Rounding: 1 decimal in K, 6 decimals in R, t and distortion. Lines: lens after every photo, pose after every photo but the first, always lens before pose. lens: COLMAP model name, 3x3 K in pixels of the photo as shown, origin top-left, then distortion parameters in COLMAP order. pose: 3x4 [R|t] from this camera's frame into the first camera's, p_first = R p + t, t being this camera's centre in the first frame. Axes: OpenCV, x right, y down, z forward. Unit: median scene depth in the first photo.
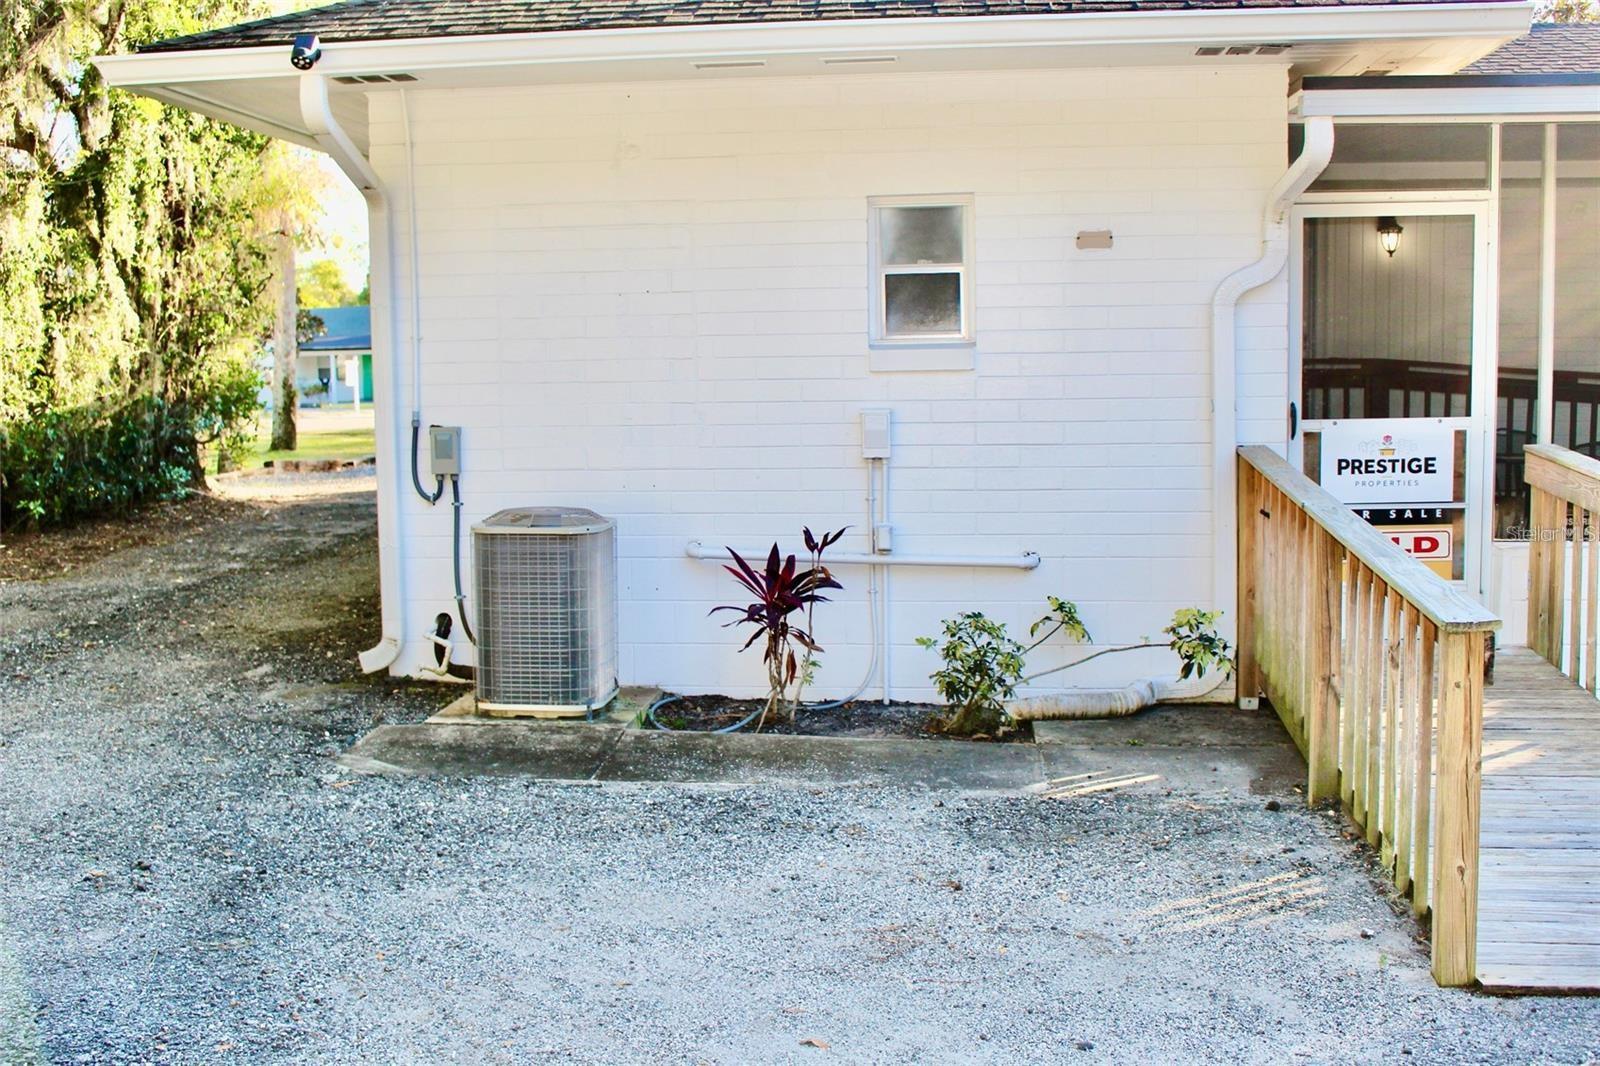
lens RADIAL K [[1720.3, 0, 800.0], [0, 1720.3, 533.0], [0, 0, 1]] dist [-0.083438, 0.018759]
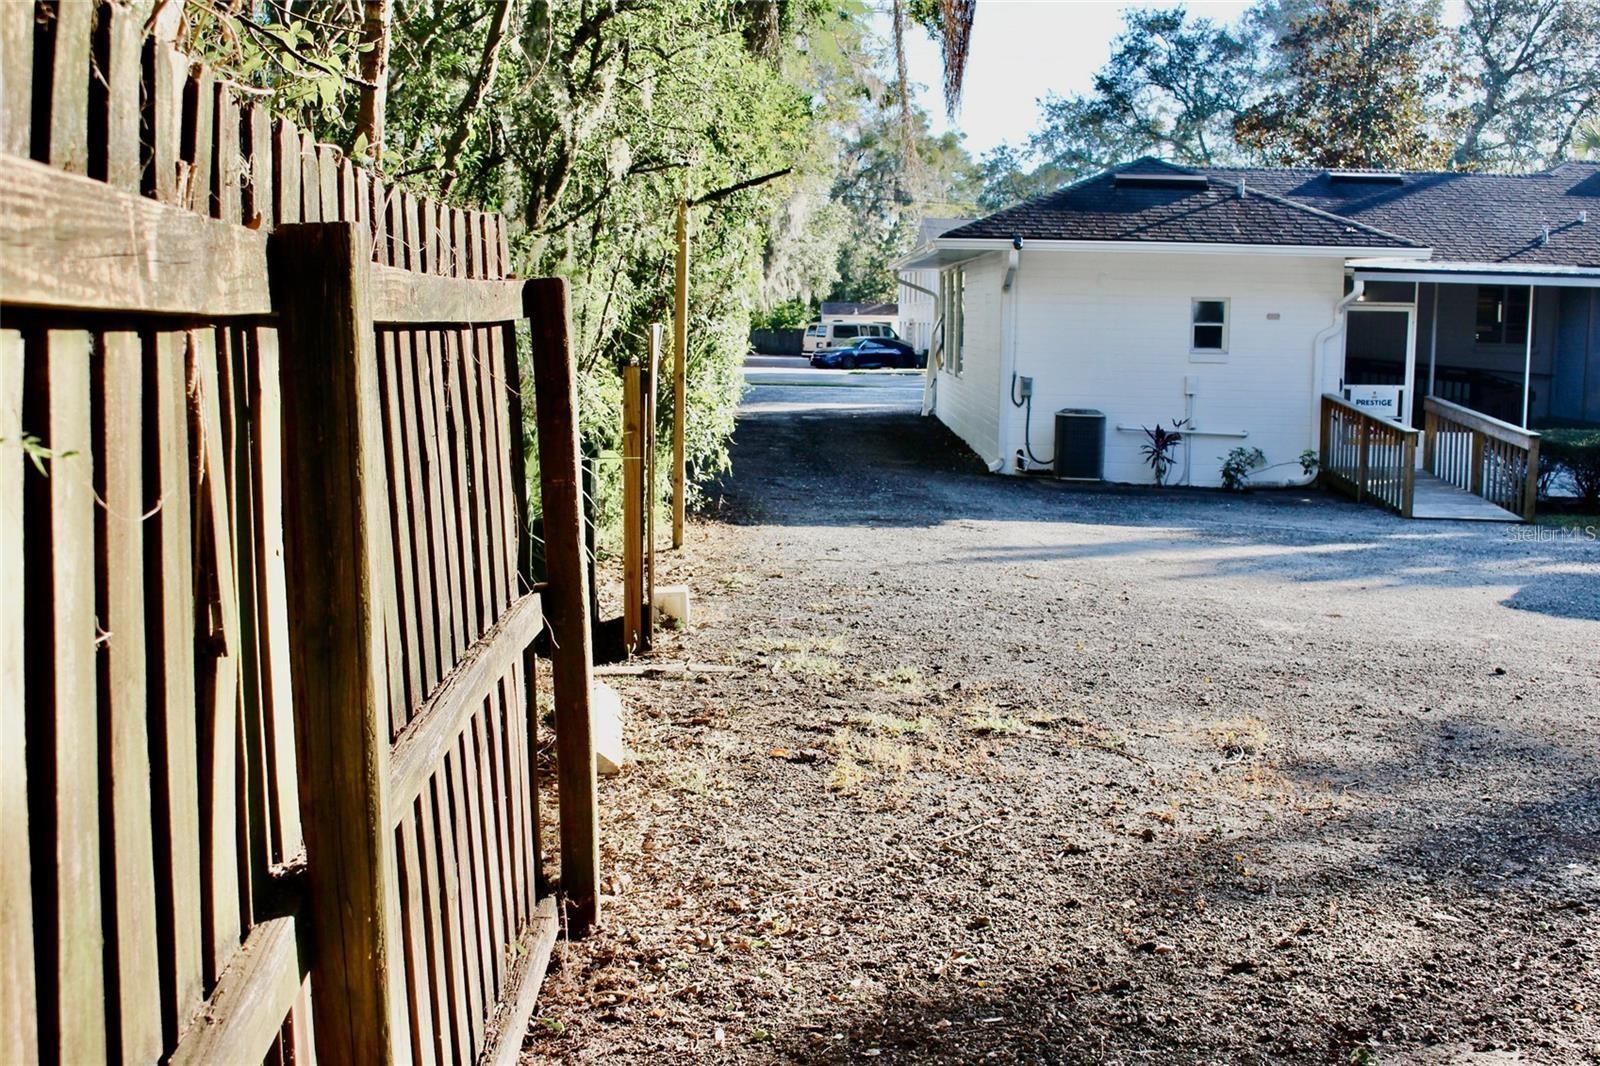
lens RADIAL K [[1930.4, 0, 800.0], [0, 1930.4, 533.0], [0, 0, 1]] dist [-0.121946, 0.268355]
pose [[0.995433, 0.020736, 0.093180, -0.860090], [-0.022120, 0.999660, 0.013838, 0.148935], [-0.092861, -0.015836, 0.995553, -1.986378]]
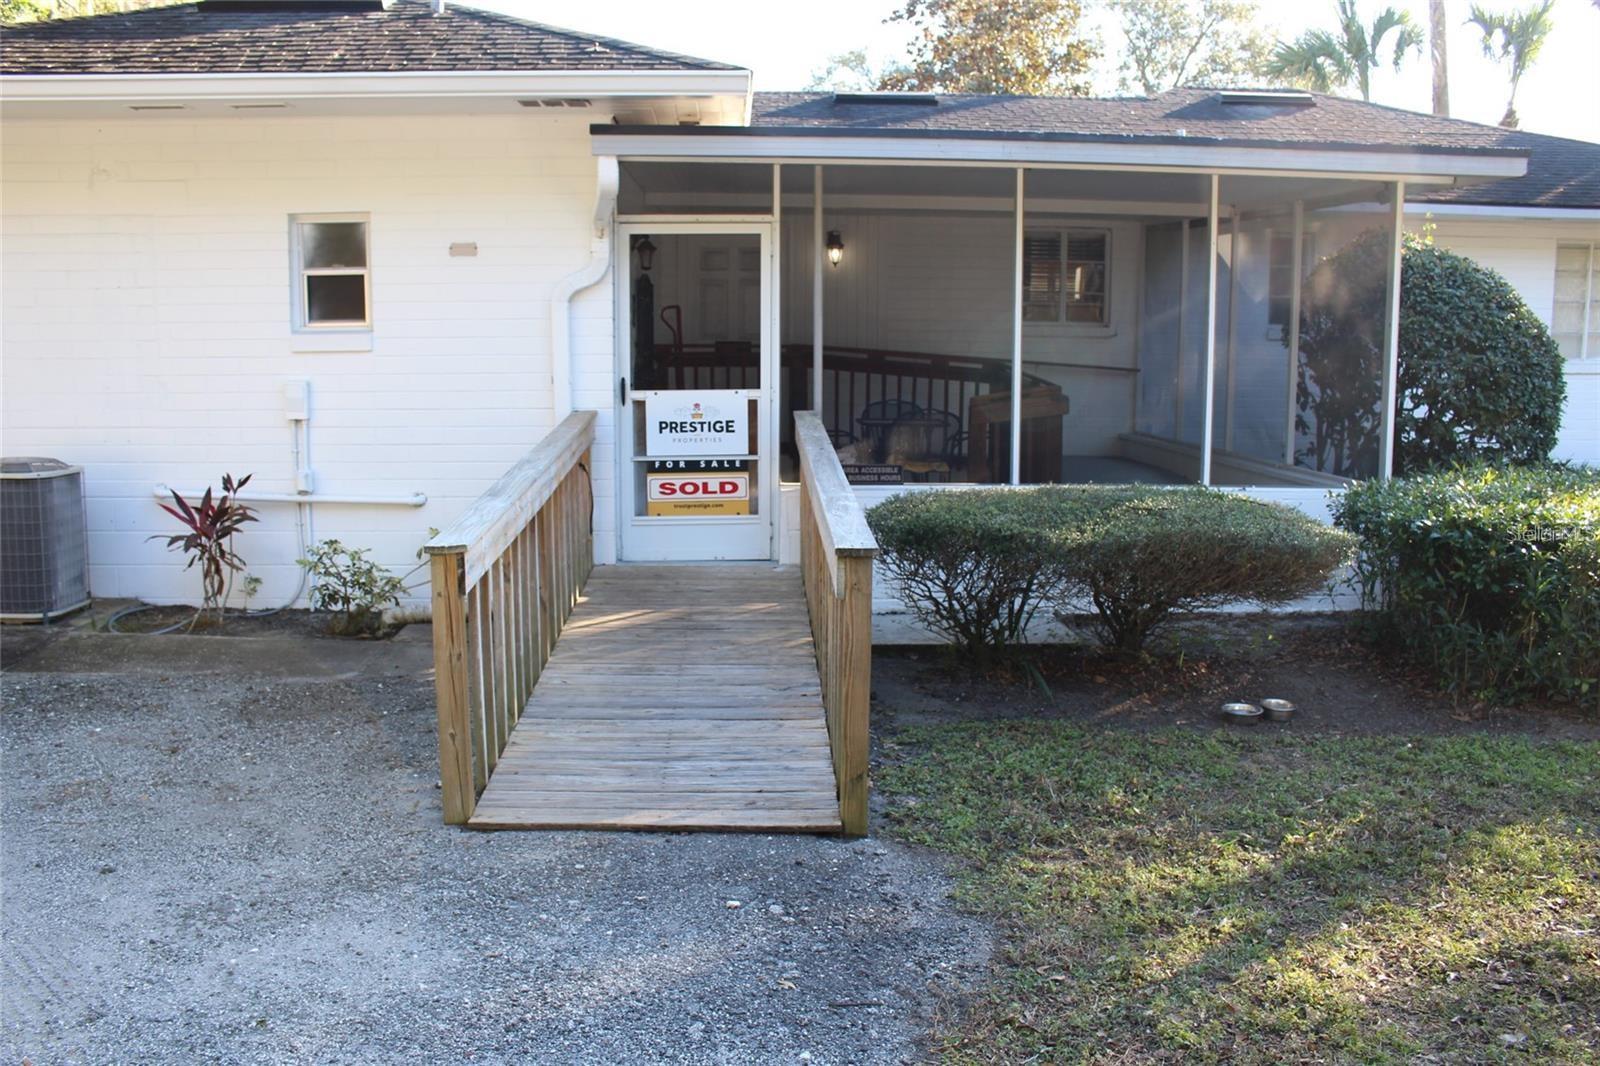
lens RADIAL K [[1342.8, 0, 800.0], [0, 1342.8, 533.0], [0, 0, 1]] dist [-0.139608, 0.097727]
pose [[0.989215, -0.002023, 0.146460, 0.275921], [-0.003939, 0.999176, 0.040408, -0.000113], [-0.146421, -0.040549, 0.988391, -0.025319]]
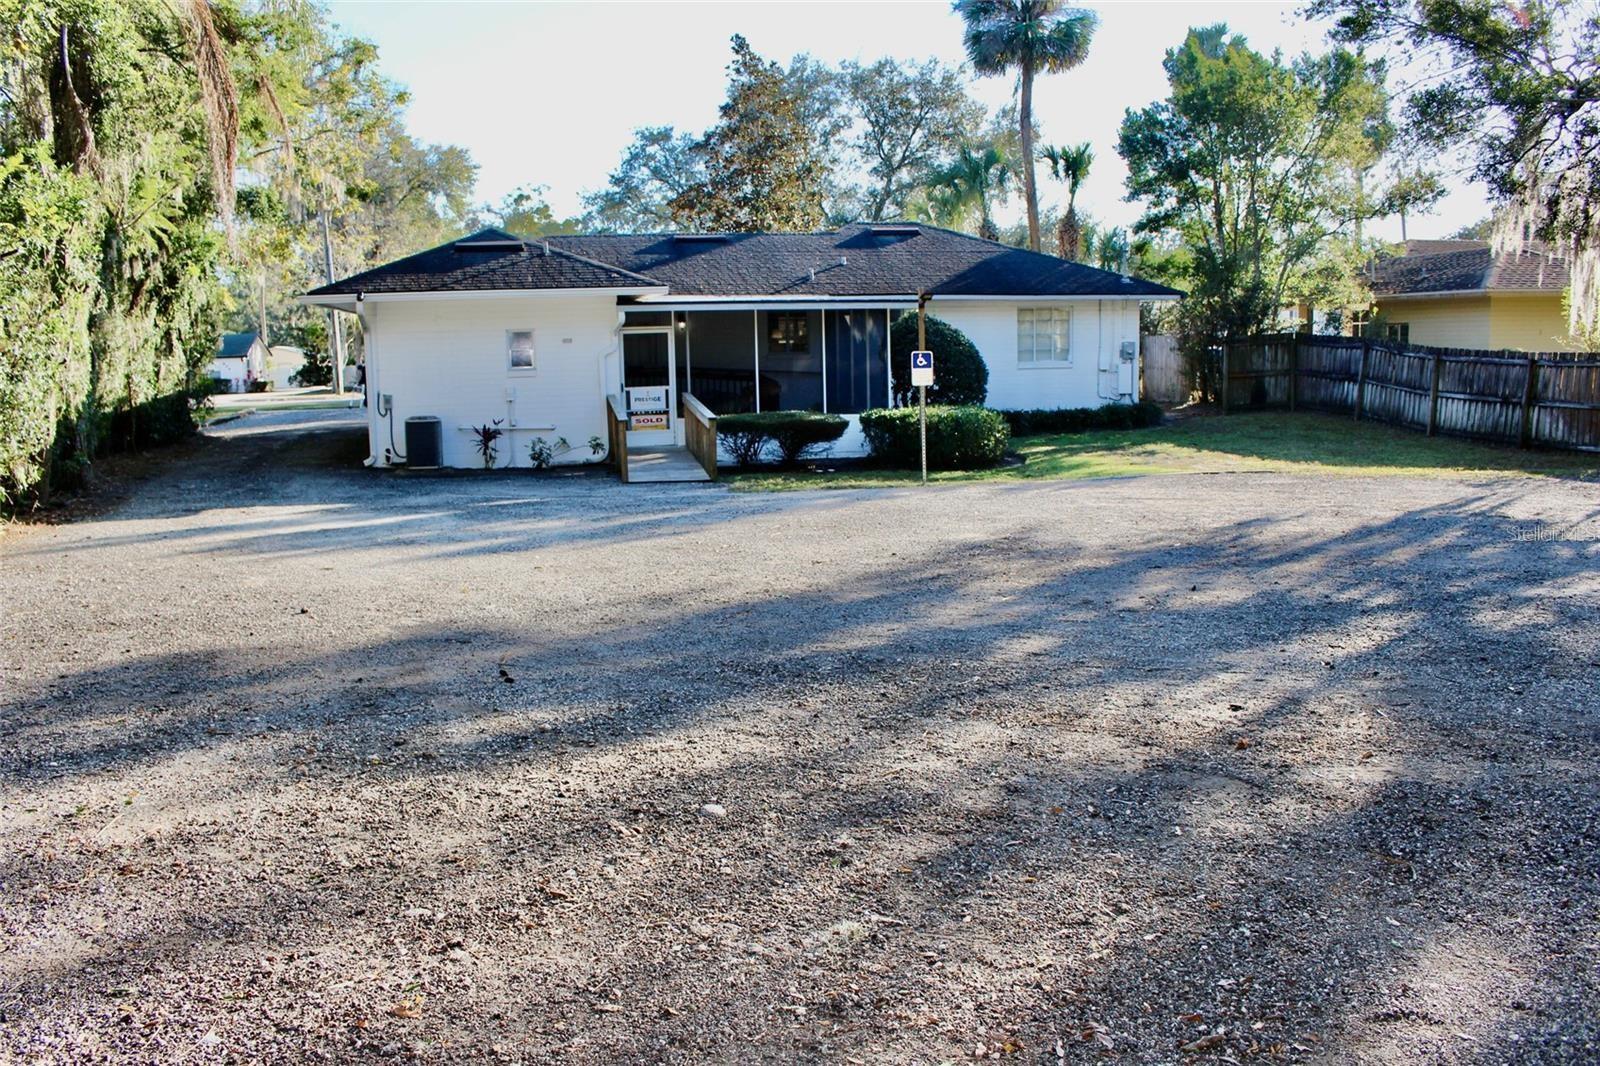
lens RADIAL K [[1342.8, 0, 800.0], [0, 1342.8, 533.0], [0, 0, 1]] dist [-0.139608, 0.097727]
pose [[0.958461, -0.046934, 0.281336, -0.181899], [0.036887, 0.998482, 0.040906, 0.148886], [-0.282829, -0.028829, 0.958737, -1.965153]]
